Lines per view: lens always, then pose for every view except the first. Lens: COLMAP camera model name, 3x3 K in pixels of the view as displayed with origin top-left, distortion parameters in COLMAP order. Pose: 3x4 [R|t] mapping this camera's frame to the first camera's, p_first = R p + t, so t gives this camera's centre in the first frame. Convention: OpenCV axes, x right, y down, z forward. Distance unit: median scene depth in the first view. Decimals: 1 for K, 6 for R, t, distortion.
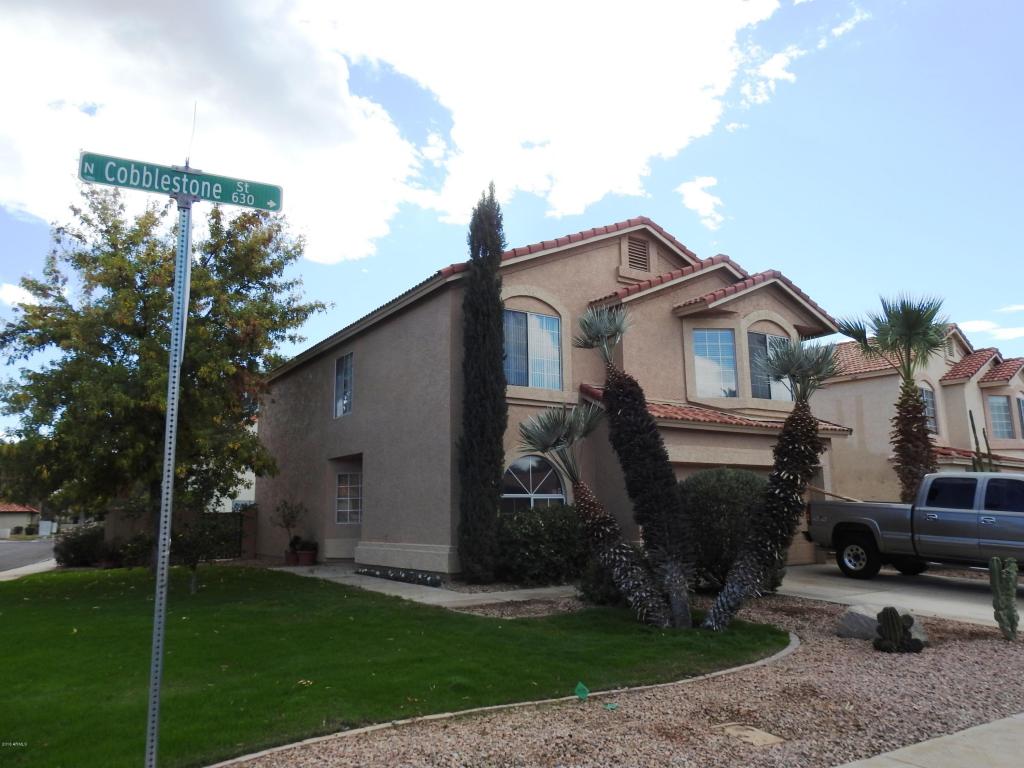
lens RADIAL K [[730.5, 0, 512.5], [0, 730.5, 384.1], [0, 0, 1]] dist [-0.005132, 0.006001]
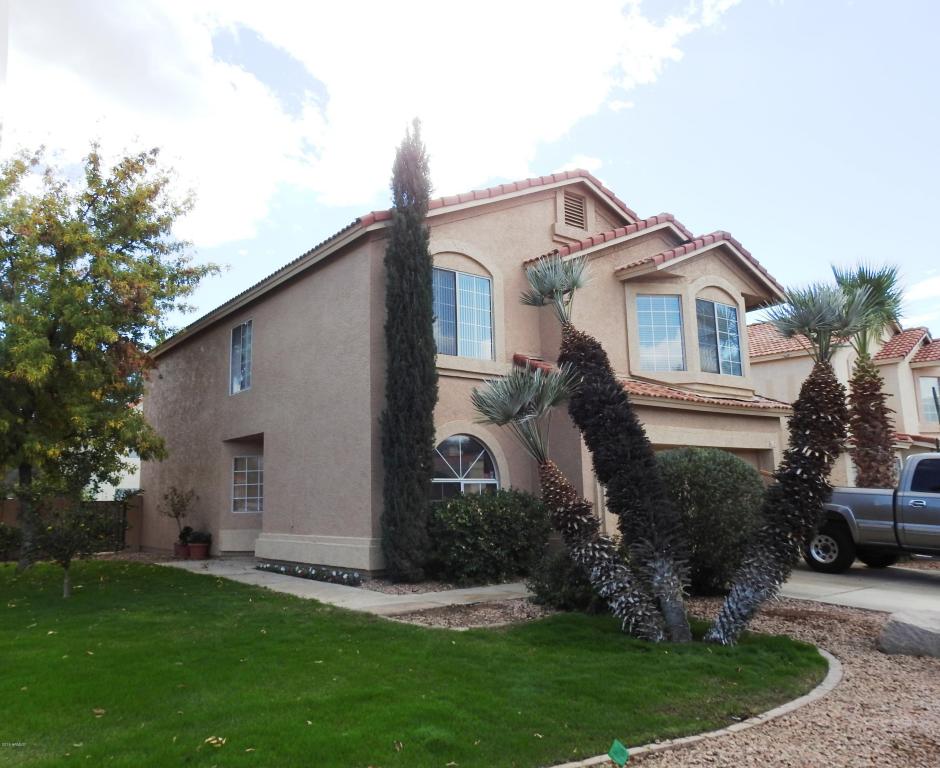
lens RADIAL K [[715.2, 0, 421.7], [0, 715.2, 386.5], [0, 0, 1]] dist [0.001094, -0.004325]
pose [[0.999296, 0.003421, 0.037351, -0.053240], [-0.004002, 0.999872, 0.015485, 0.027434], [-0.037293, -0.015623, 0.999182, 0.147438]]
